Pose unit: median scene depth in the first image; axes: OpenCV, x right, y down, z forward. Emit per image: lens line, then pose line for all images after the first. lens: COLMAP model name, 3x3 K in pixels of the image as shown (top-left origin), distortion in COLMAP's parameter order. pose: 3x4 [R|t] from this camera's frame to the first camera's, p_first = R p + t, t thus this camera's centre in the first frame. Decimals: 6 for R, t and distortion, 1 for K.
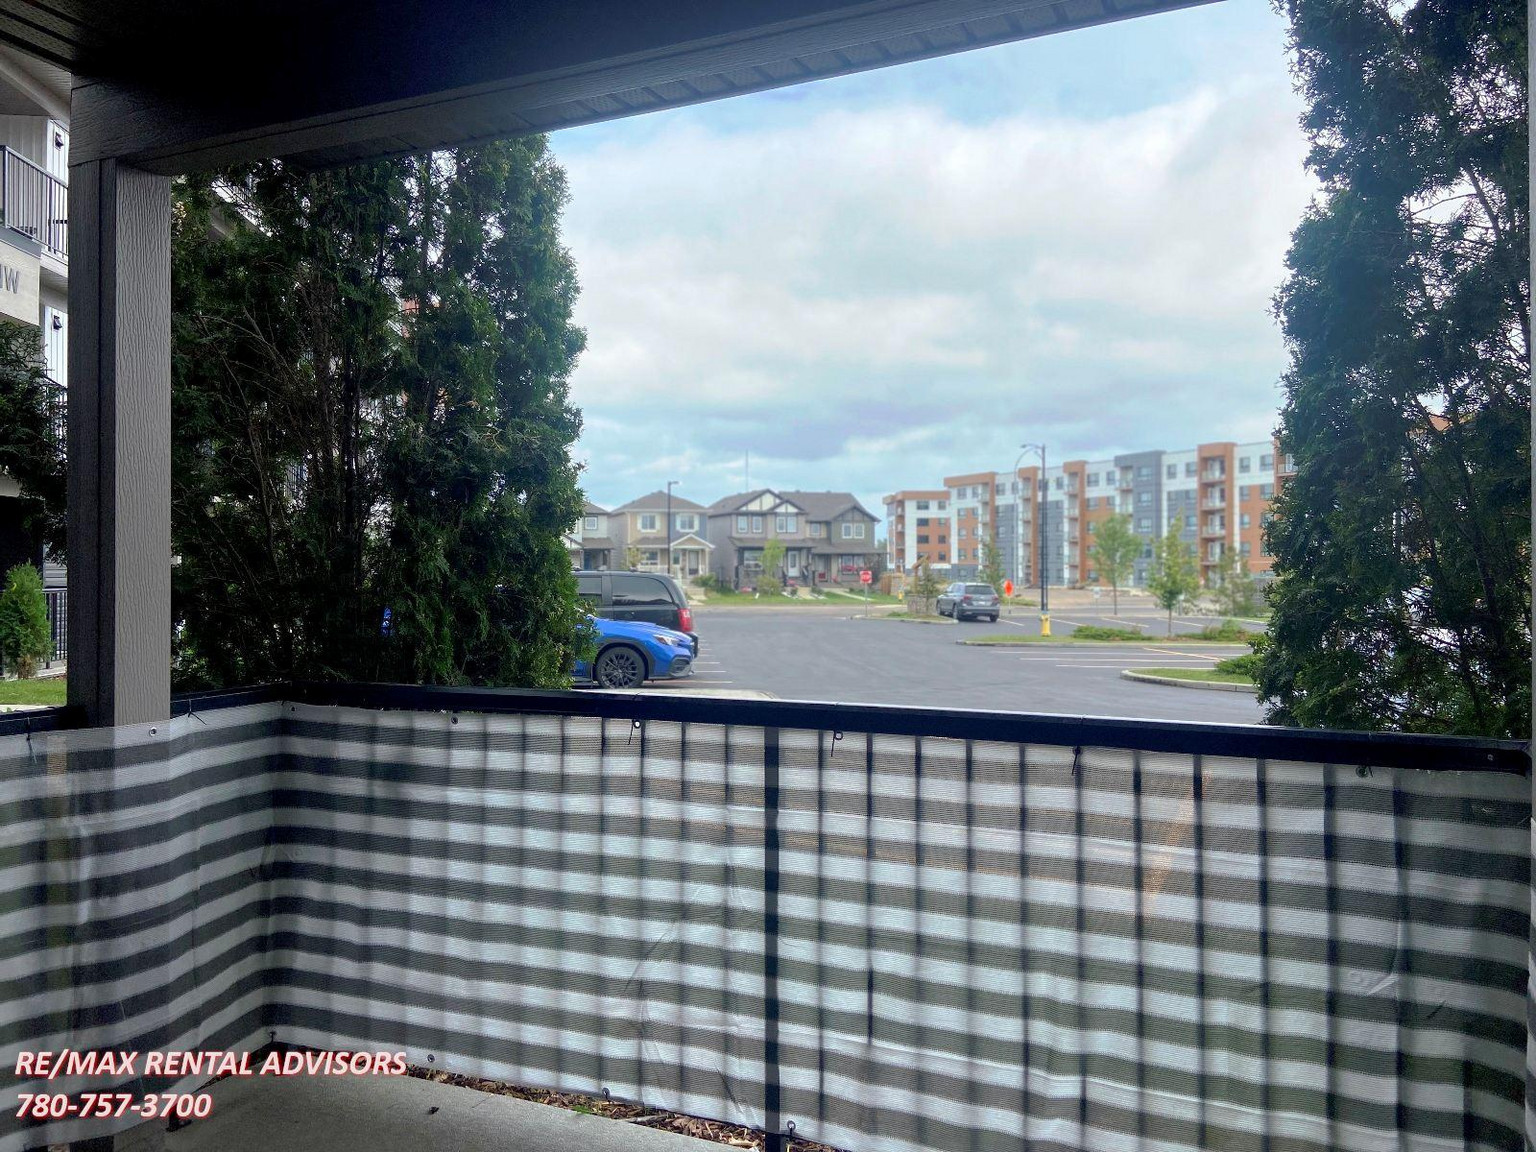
lens RADIAL K [[1152.7, 0, 763.9], [0, 1152.7, 555.6], [0, 0, 1]] dist [0.122796, -0.159475]
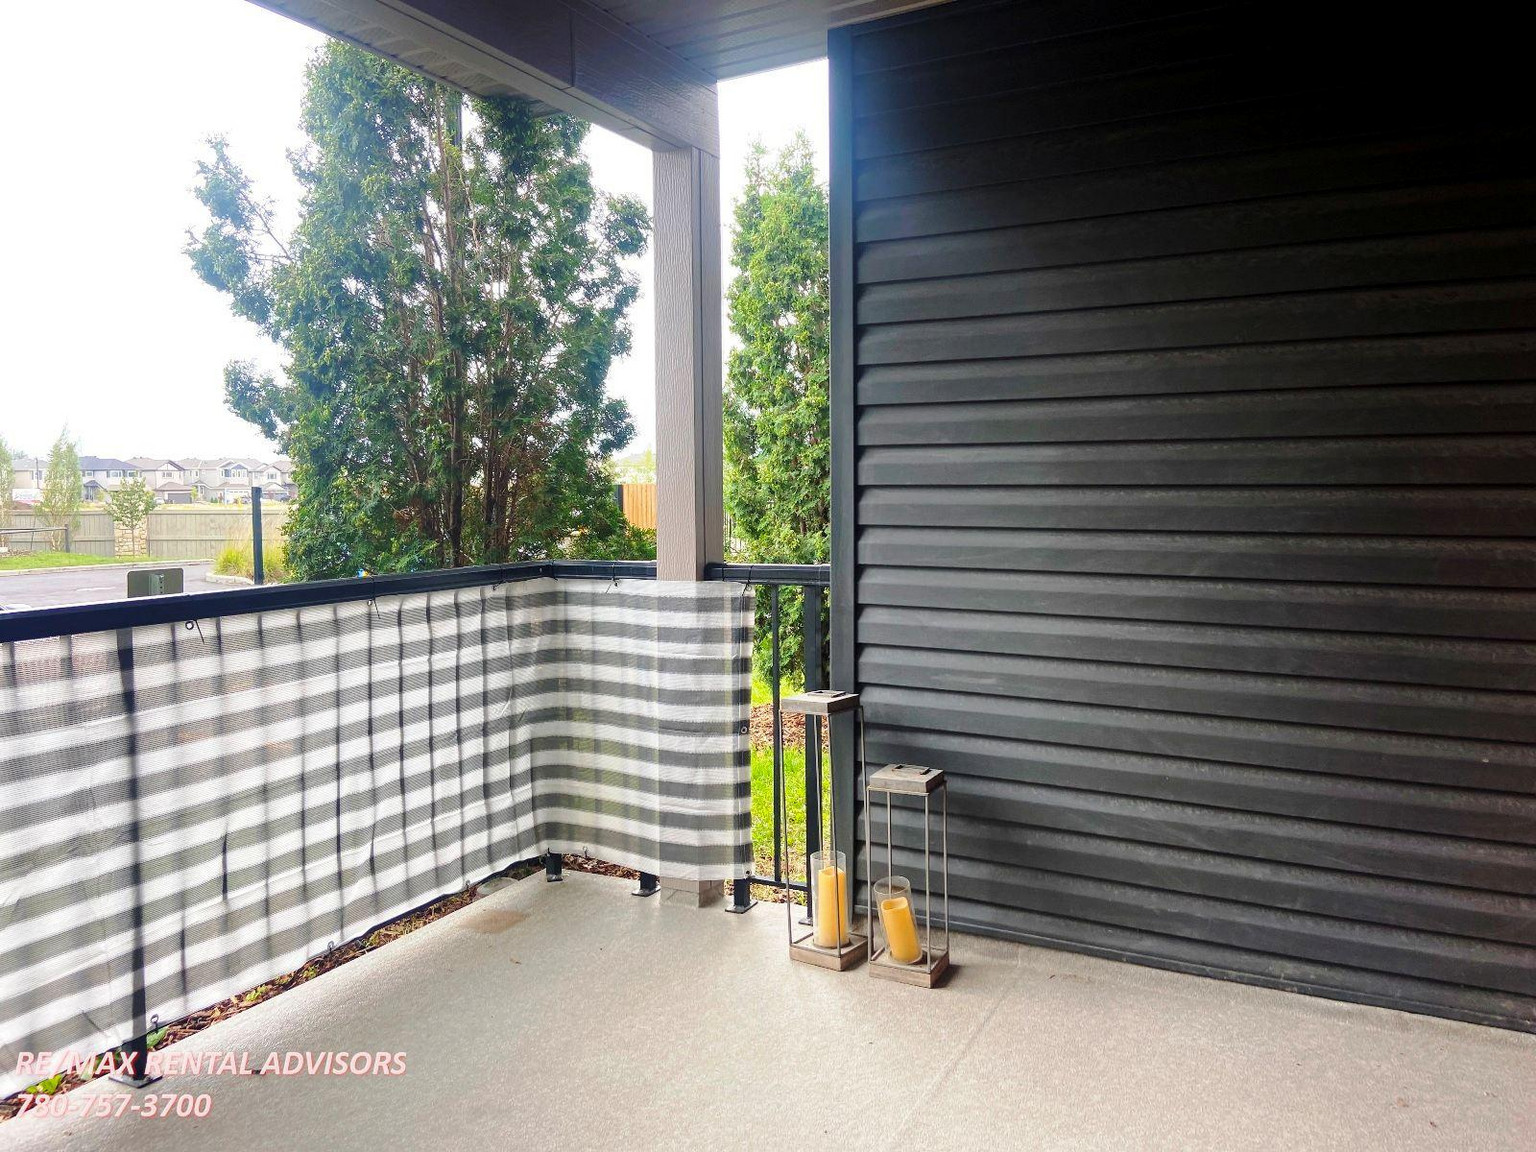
lens RADIAL K [[1152.7, 0, 763.9], [0, 1152.7, 555.6], [0, 0, 1]] dist [0.122796, -0.159475]
pose [[0.043906, -0.064717, 0.996937, -1.087571], [-0.019074, 0.997663, 0.065604, 0.020710], [-0.998854, -0.021896, 0.042569, 0.530098]]
